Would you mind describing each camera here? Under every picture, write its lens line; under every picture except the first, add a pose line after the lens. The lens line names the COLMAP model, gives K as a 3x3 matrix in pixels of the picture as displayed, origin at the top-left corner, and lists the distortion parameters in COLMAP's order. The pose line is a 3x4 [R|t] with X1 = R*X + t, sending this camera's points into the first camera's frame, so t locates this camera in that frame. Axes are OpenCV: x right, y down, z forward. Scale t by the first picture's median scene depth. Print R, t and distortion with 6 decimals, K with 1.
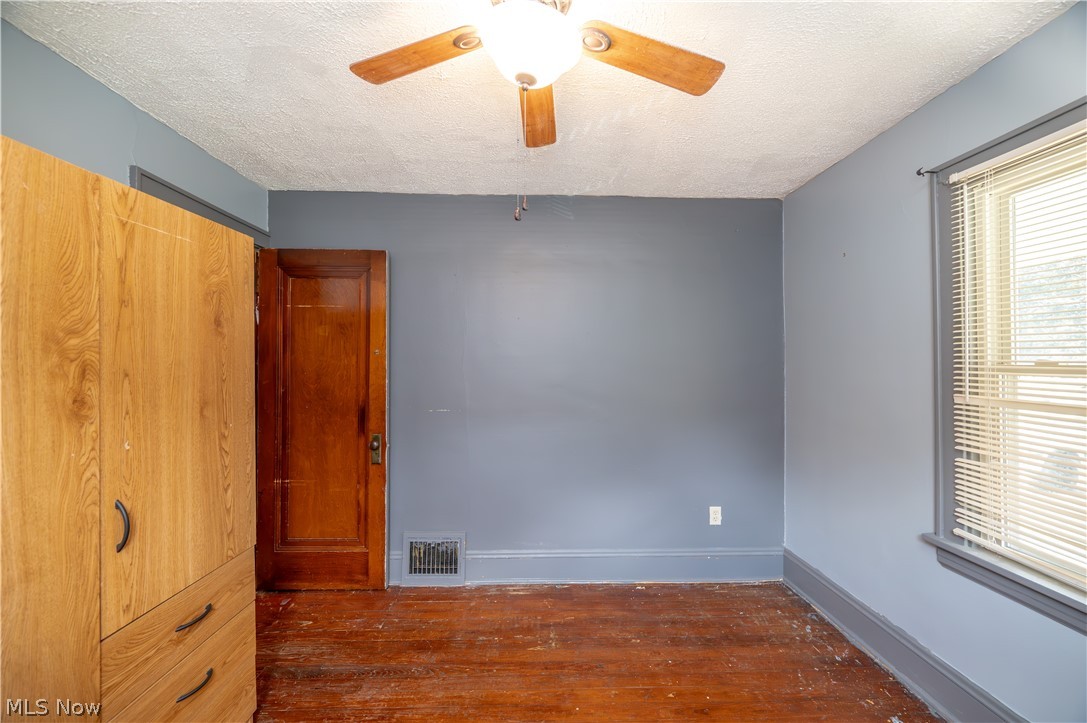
lens RADIAL K [[429.4, 0, 545.8], [0, 429.4, 366.1], [0, 0, 1]] dist [0.000160, -0.000070]
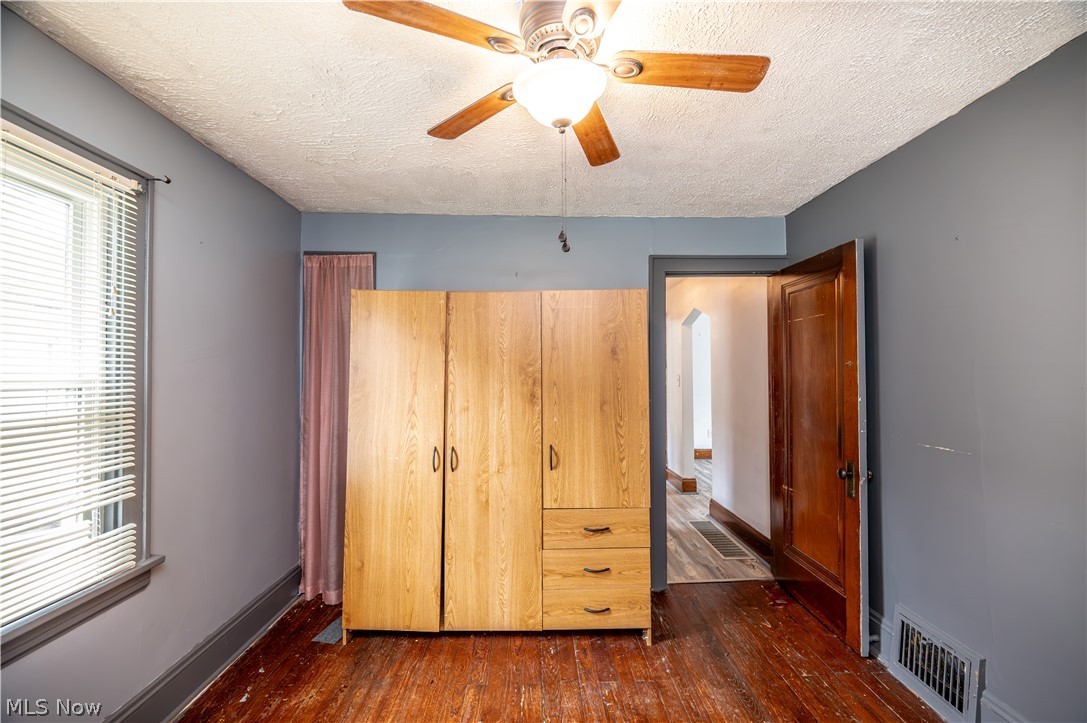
lens RADIAL K [[429.4, 0, 545.8], [0, 429.4, 366.1], [0, 0, 1]] dist [0.000160, -0.000070]
pose [[0.004071, -0.013694, -0.999898, 0.853482], [-0.001515, 0.999905, -0.013700, -0.029646], [0.999991, 0.001570, 0.004050, 0.773739]]
